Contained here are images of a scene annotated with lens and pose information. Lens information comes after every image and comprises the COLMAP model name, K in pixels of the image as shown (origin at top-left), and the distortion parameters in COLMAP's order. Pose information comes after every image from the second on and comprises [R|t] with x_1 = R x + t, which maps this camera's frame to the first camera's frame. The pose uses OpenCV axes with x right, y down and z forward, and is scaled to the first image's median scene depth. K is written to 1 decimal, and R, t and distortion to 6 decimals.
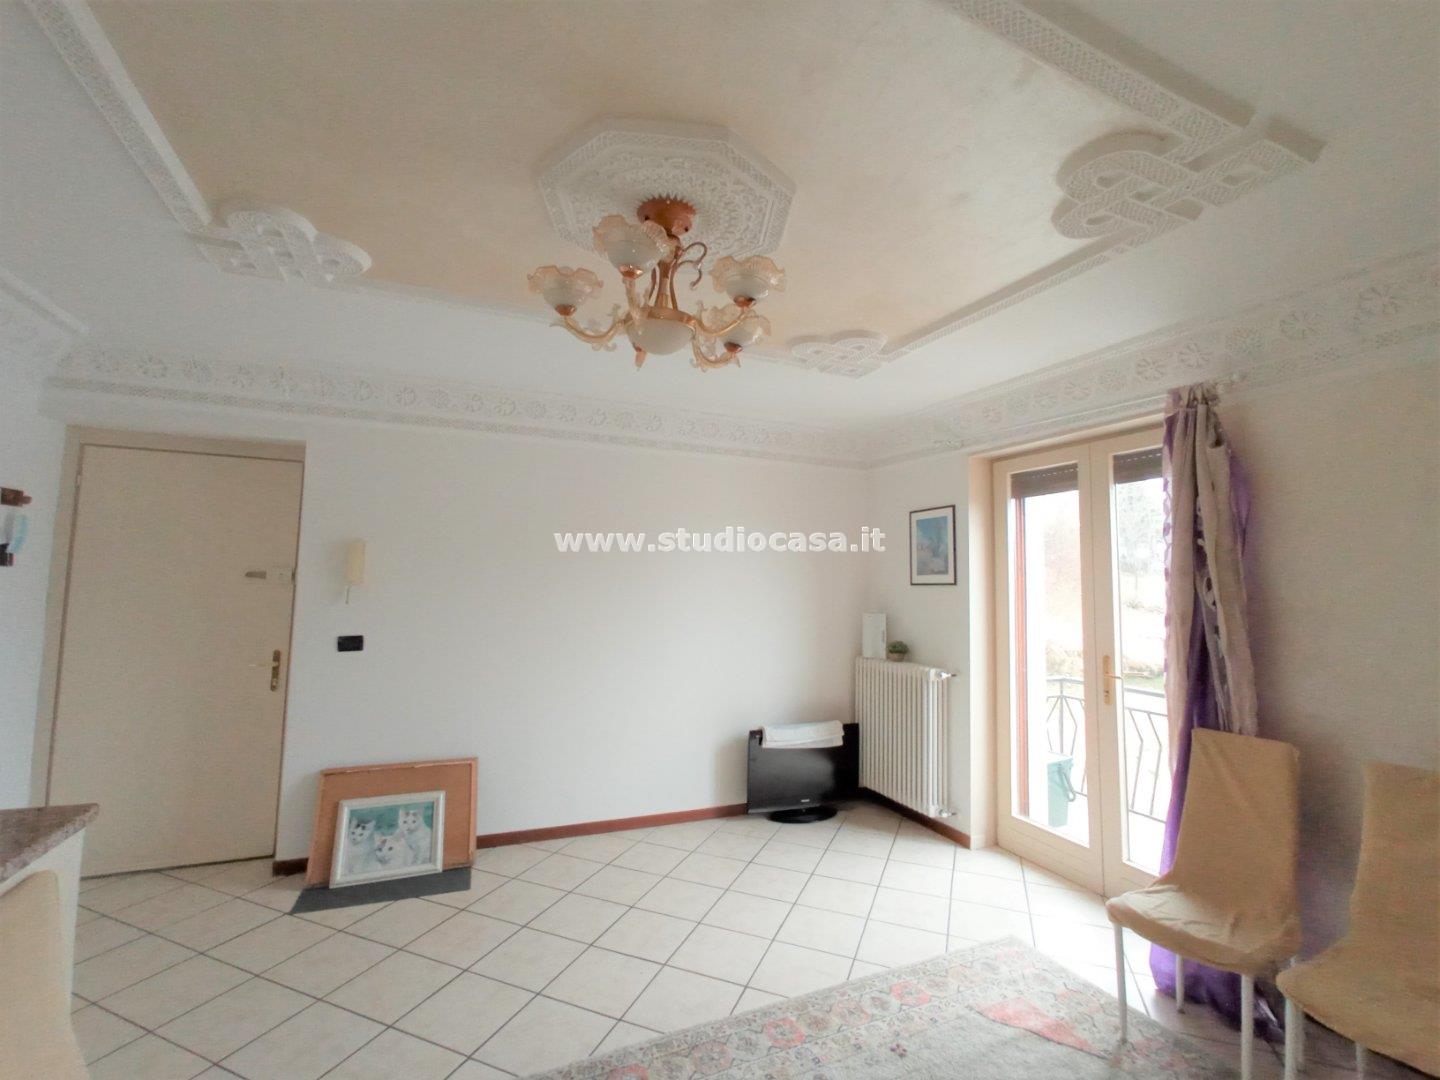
lens RADIAL K [[650.7, 0, 728.6], [0, 650.7, 532.7], [0, 0, 1]] dist [-0.002147, 0.000106]
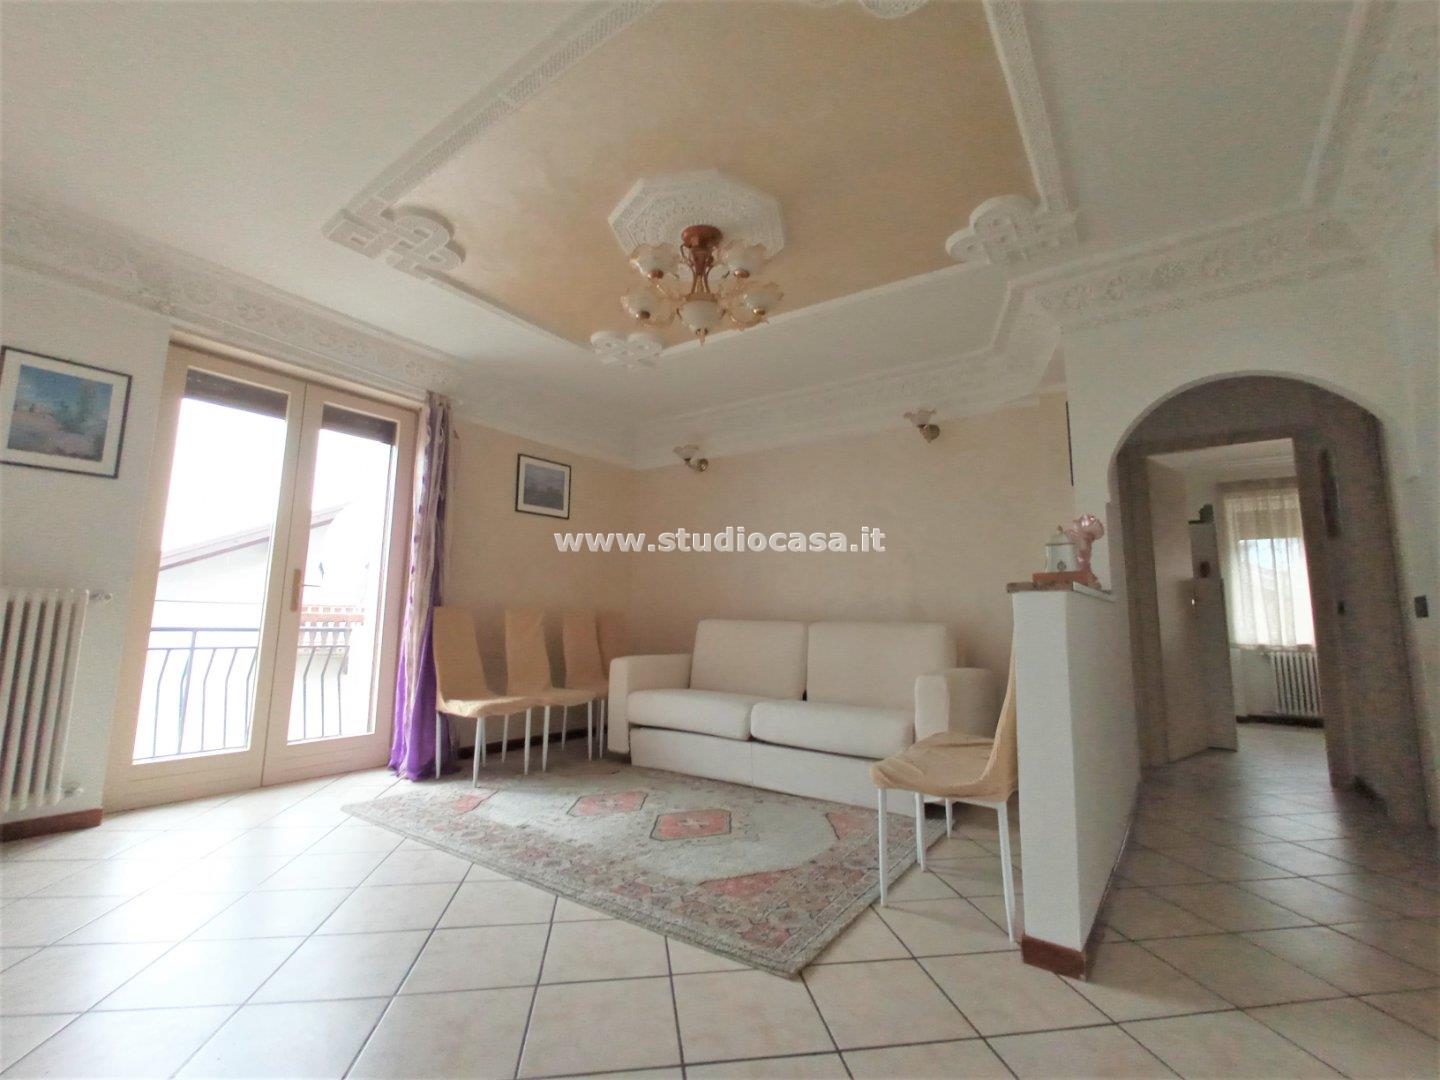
lens RADIAL K [[644.4, 0, 720.0], [0, 644.4, 540.0], [0, 0, 1]] dist [-0.004461, -0.000102]
pose [[-0.507359, 0.087521, 0.857279, -0.775514], [-0.088188, 0.984333, -0.152684, 0.247350], [-0.857210, -0.153067, -0.491692, 0.926978]]
